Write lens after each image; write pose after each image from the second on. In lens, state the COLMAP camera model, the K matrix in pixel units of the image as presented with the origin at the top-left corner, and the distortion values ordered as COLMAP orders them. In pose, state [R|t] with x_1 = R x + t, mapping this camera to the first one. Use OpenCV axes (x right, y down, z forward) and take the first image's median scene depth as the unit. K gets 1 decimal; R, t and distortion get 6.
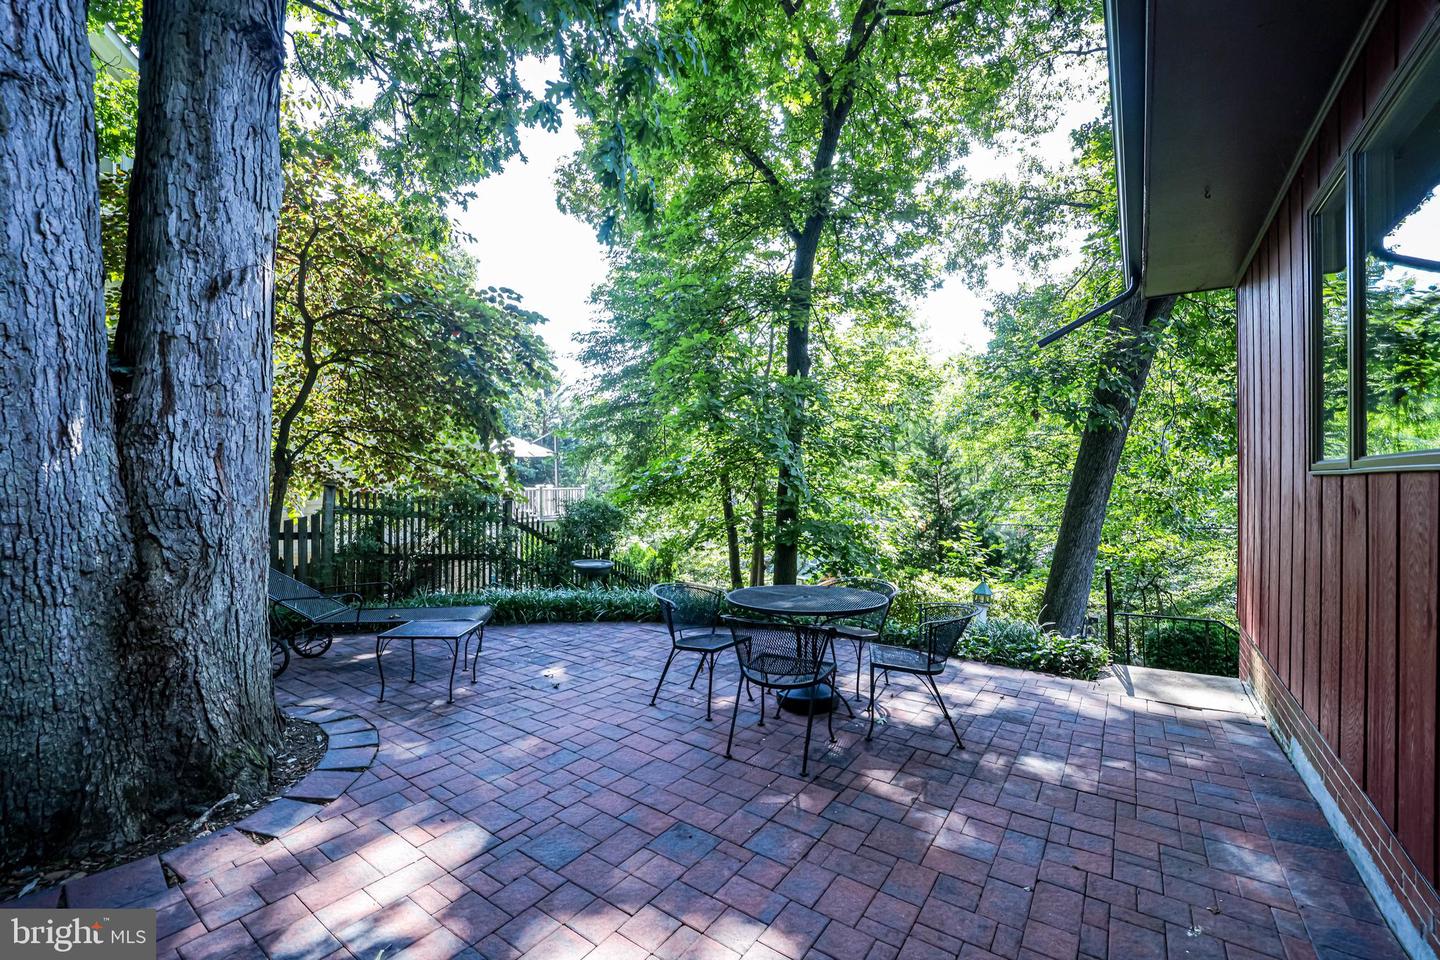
lens RADIAL K [[571.5, 0, 711.2], [0, 571.5, 483.7], [0, 0, 1]] dist [-0.000811, -0.000079]
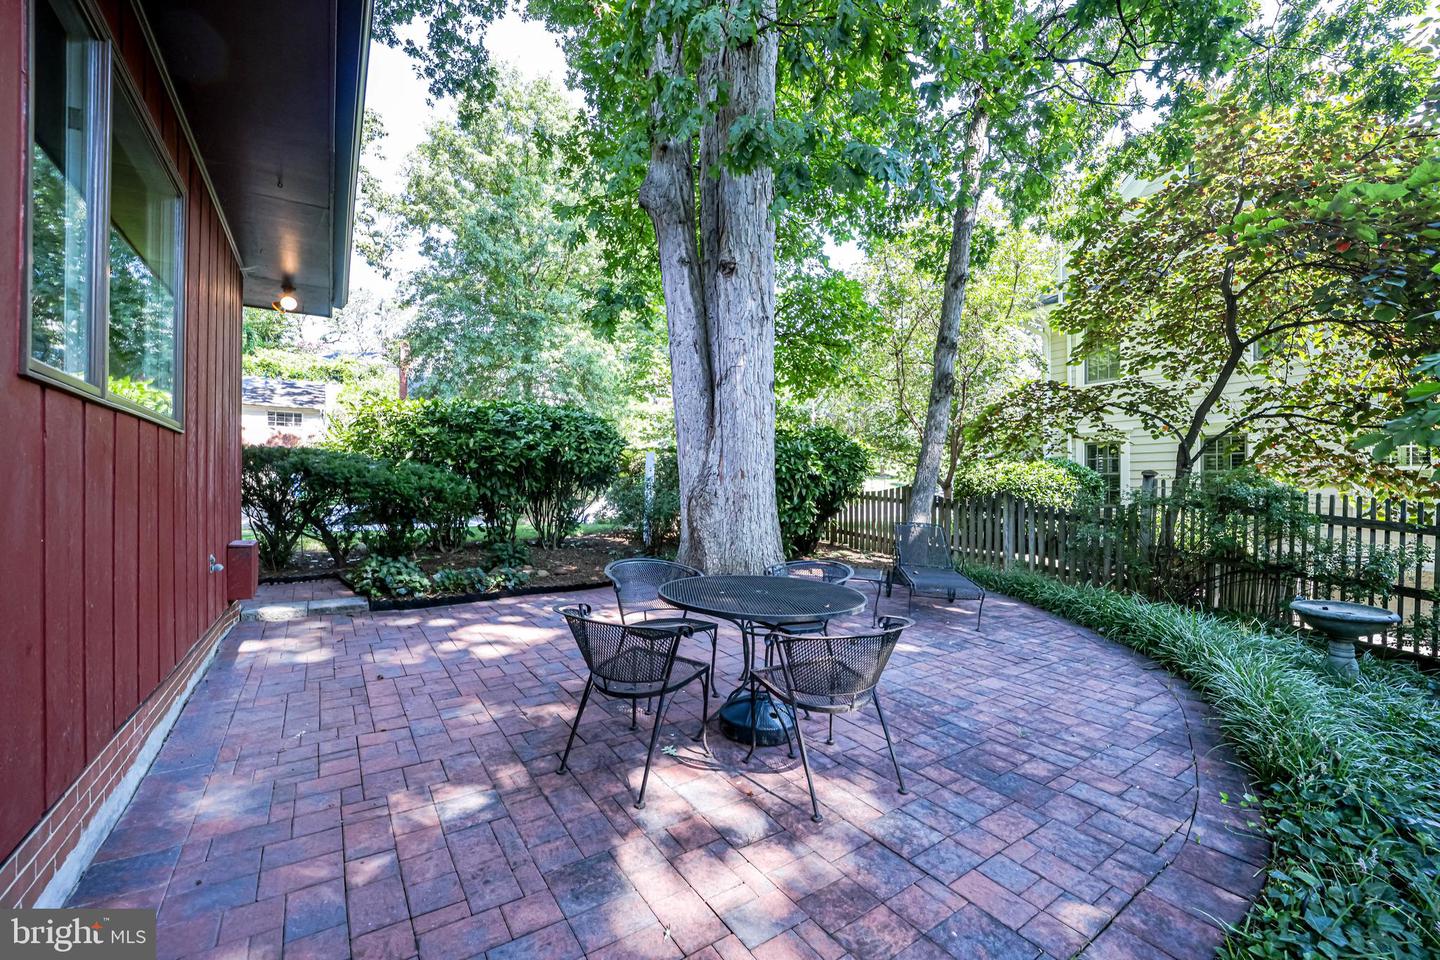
lens RADIAL K [[571.5, 0, 711.2], [0, 571.5, 483.7], [0, 0, 1]] dist [-0.000811, -0.000079]
pose [[-0.335075, -0.004526, -0.942180, 0.983890], [-0.012423, 0.999923, -0.000386, 0.067488], [0.942109, 0.011575, -0.335106, 1.300354]]
